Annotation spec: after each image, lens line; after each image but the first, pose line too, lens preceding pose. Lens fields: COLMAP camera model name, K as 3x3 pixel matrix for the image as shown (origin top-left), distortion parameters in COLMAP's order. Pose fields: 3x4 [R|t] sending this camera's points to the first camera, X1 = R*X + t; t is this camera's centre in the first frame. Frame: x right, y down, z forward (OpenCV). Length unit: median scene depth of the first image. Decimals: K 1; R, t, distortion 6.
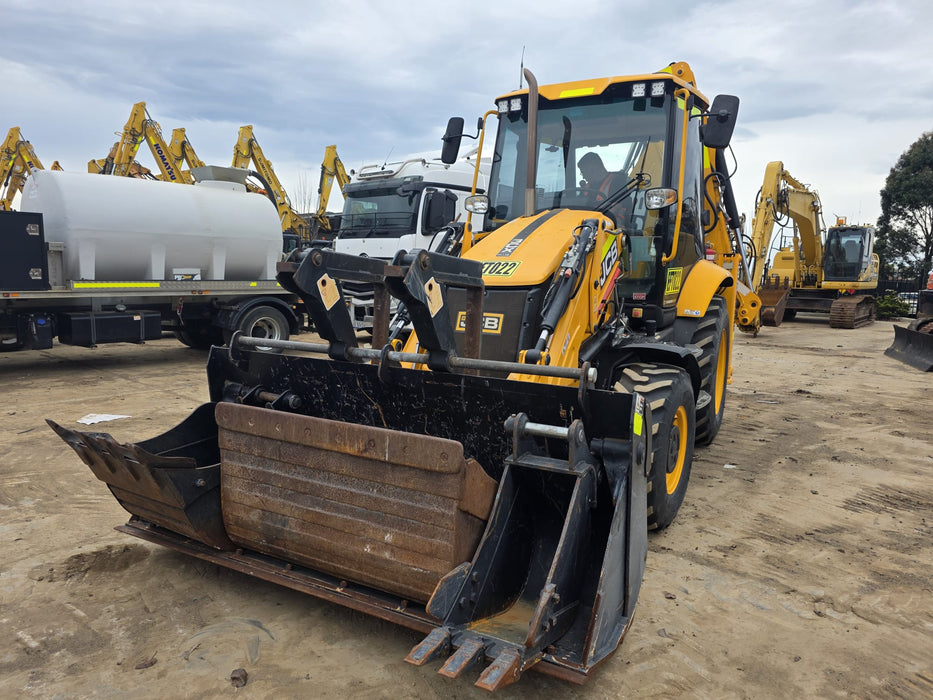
lens RADIAL K [[623.0, 0, 462.4], [0, 623.0, 355.0], [0, 0, 1]] dist [0.055080, -0.045341]
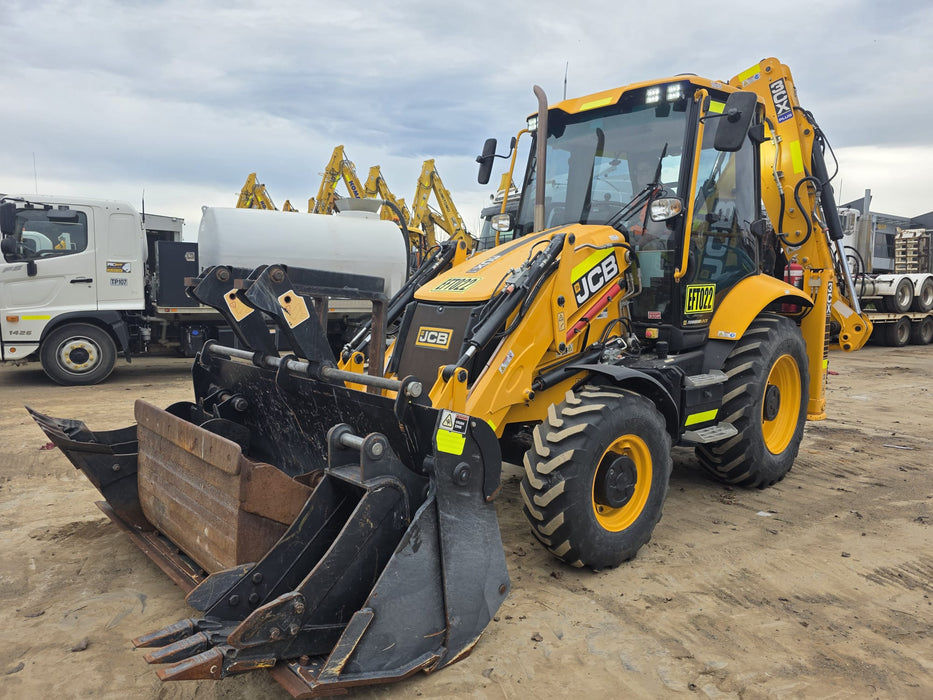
lens RADIAL K [[620.6, 0, 463.6], [0, 620.6, 347.2], [0, 0, 1]] dist [0.068641, -0.061636]
pose [[0.950903, 0.027764, -0.308240, 0.389718], [-0.041992, 0.998332, -0.039621, 0.000954], [0.306626, 0.050620, 0.950483, 0.059701]]
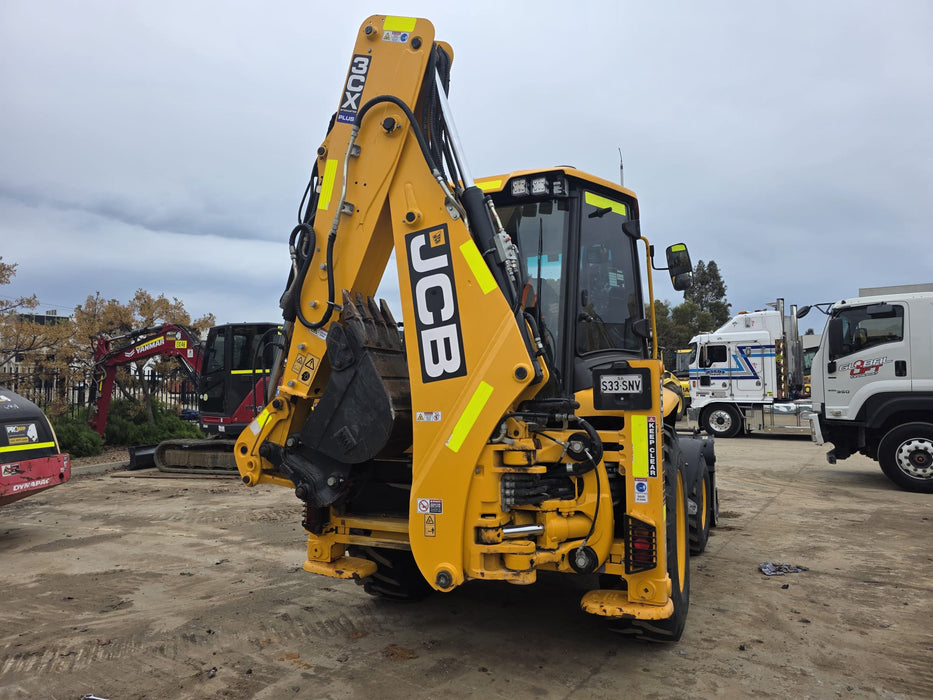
lens RADIAL K [[620.6, 0, 463.6], [0, 620.6, 347.2], [0, 0, 1]] dist [0.068641, -0.061636]
pose [[-0.996791, -0.026794, -0.075430, 0.564607], [-0.031646, 0.997455, 0.063888, -0.391526], [0.073526, 0.066070, -0.995102, 2.840193]]
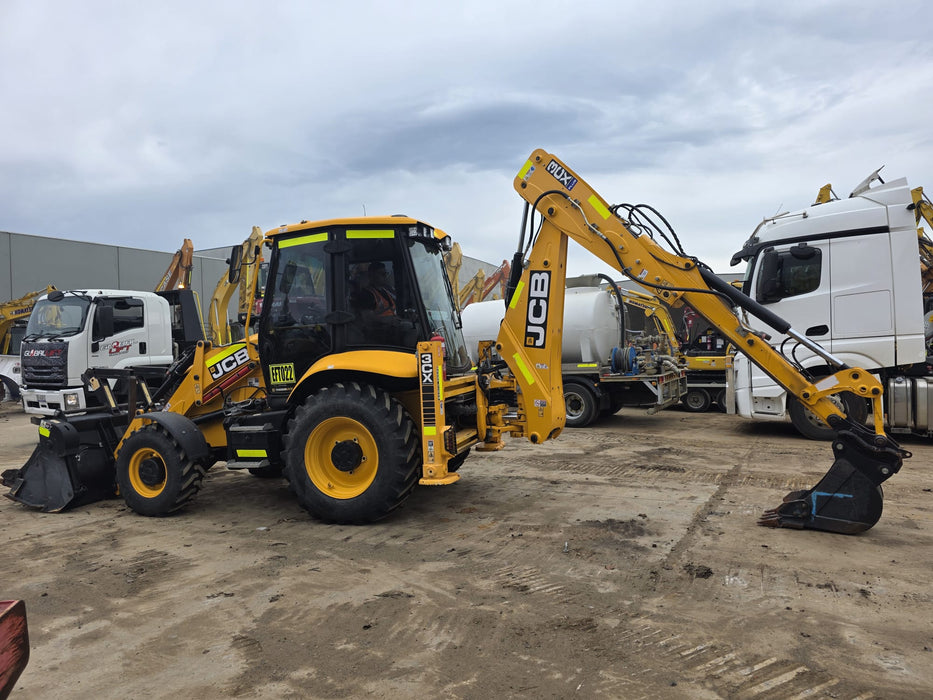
lens RADIAL K [[617.5, 0, 469.0], [0, 617.5, 340.1], [0, 0, 1]] dist [0.056731, -0.048385]
pose [[0.198273, -0.042397, -0.979229, 2.239843], [-0.087326, 0.994327, -0.060732, -0.190297], [0.976249, 0.097554, 0.193446, 1.491559]]
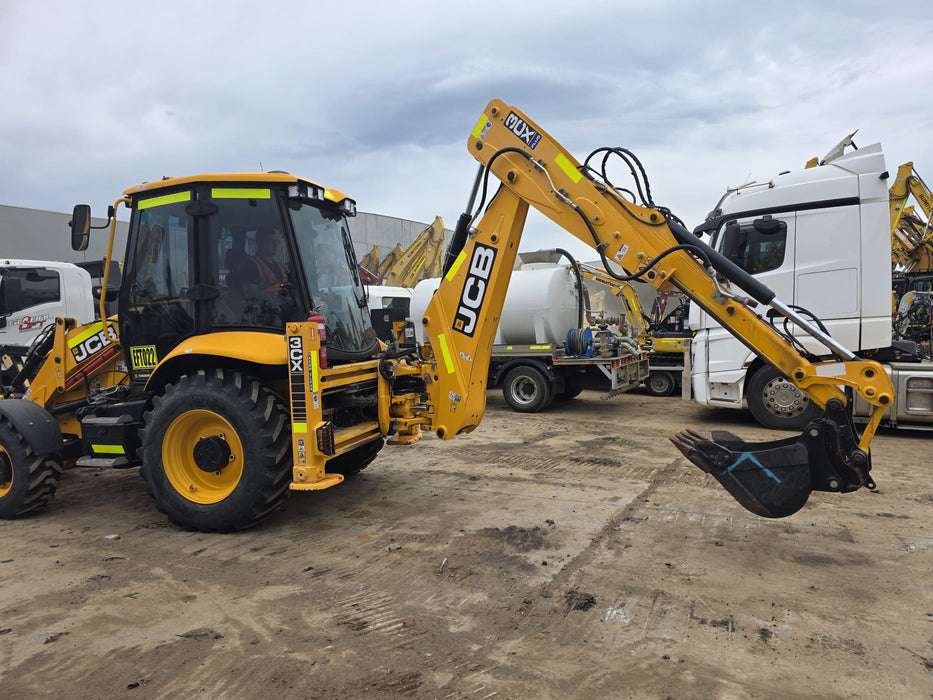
lens RADIAL K [[616.8, 0, 475.1], [0, 616.8, 358.5], [0, 0, 1]] dist [0.059217, -0.051837]
pose [[0.215709, 0.024652, -0.976146, 2.072329], [-0.095275, 0.995443, 0.004085, -0.235882], [0.971798, 0.092121, 0.217075, 1.771701]]
